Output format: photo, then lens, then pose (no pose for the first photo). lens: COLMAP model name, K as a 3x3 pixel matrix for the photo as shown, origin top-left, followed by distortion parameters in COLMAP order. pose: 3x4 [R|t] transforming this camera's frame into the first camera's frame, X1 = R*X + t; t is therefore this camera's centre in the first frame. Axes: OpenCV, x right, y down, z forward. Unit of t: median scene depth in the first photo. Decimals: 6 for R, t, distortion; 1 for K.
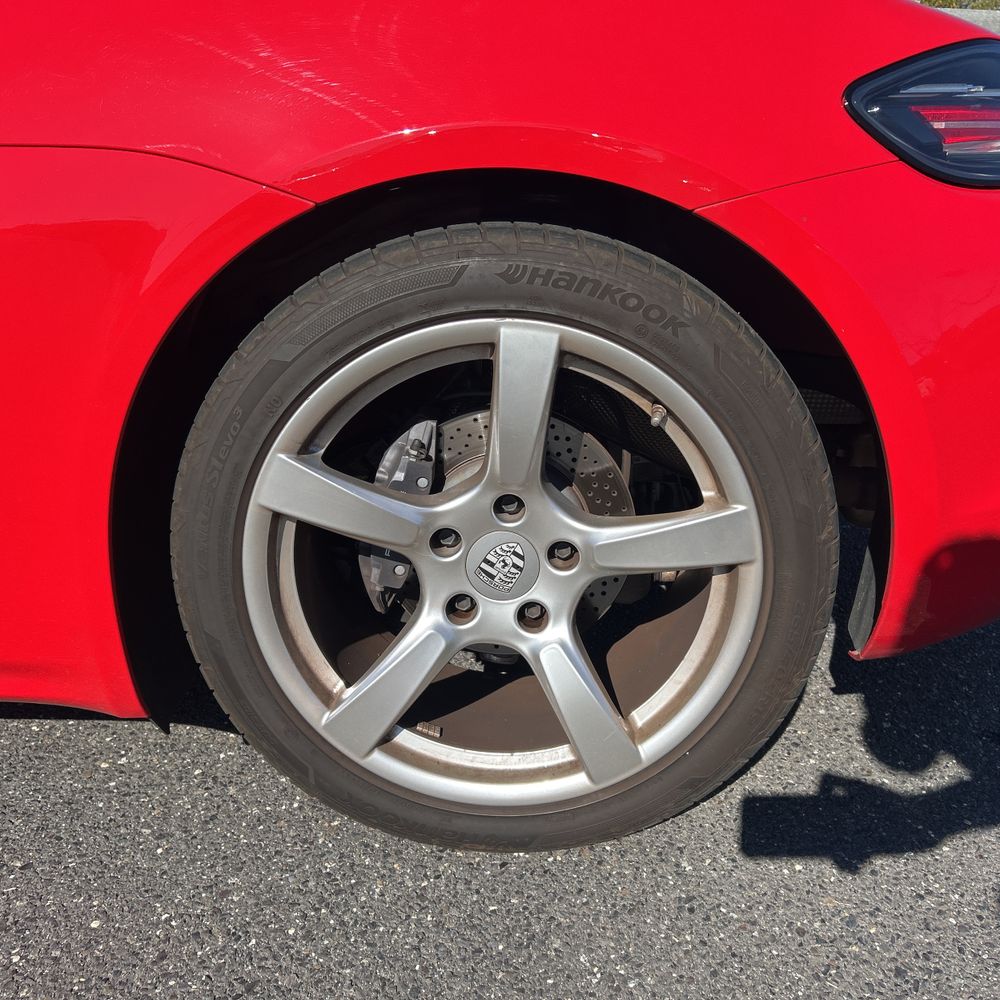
lens RADIAL K [[986.3, 0, 500.0], [0, 986.3, 500.0], [0, 0, 1]] dist [0.111535, -0.272729]
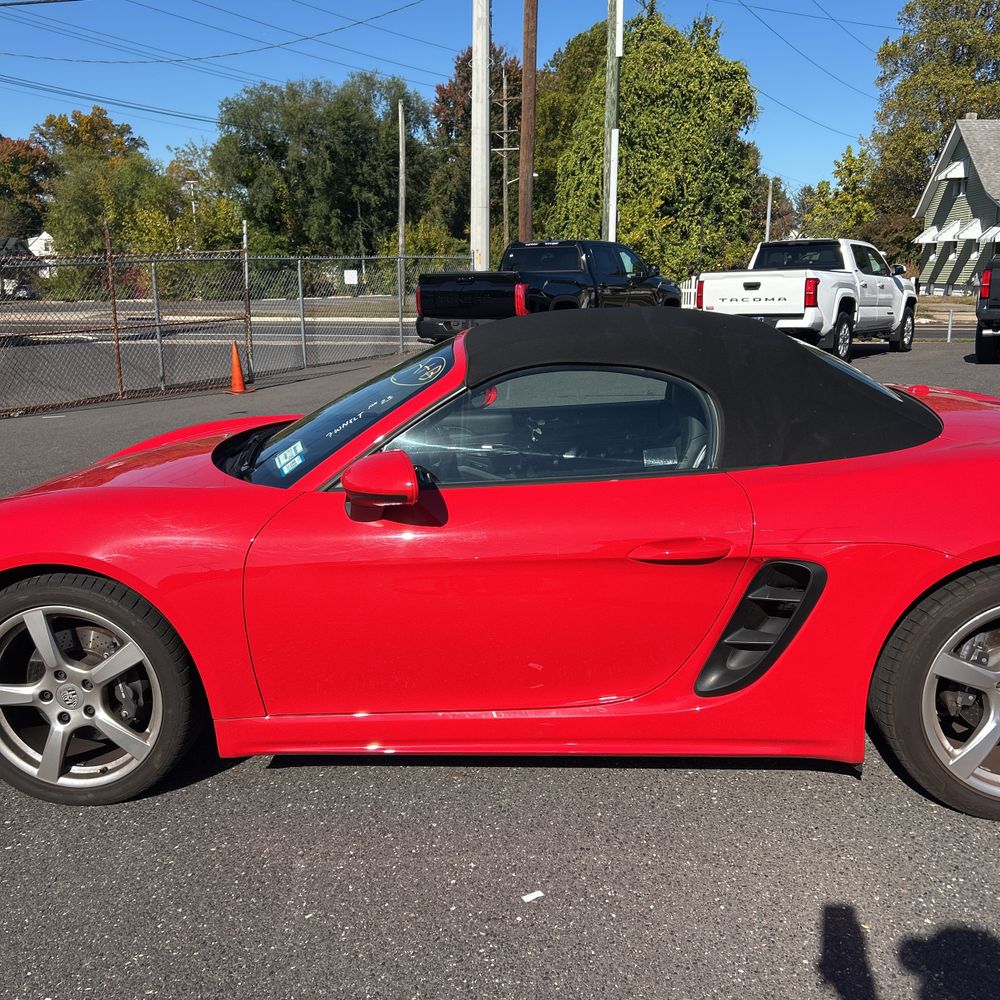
lens RADIAL K [[1001.2, 0, 502.8], [0, 1001.2, 505.9], [0, 0, 1]] dist [0.034074, -0.048761]
pose [[0.997171, -0.032262, -0.067894, -1.075450], [0.026650, 0.996277, -0.081989, -0.222736], [0.070287, 0.079947, 0.994318, -1.534687]]
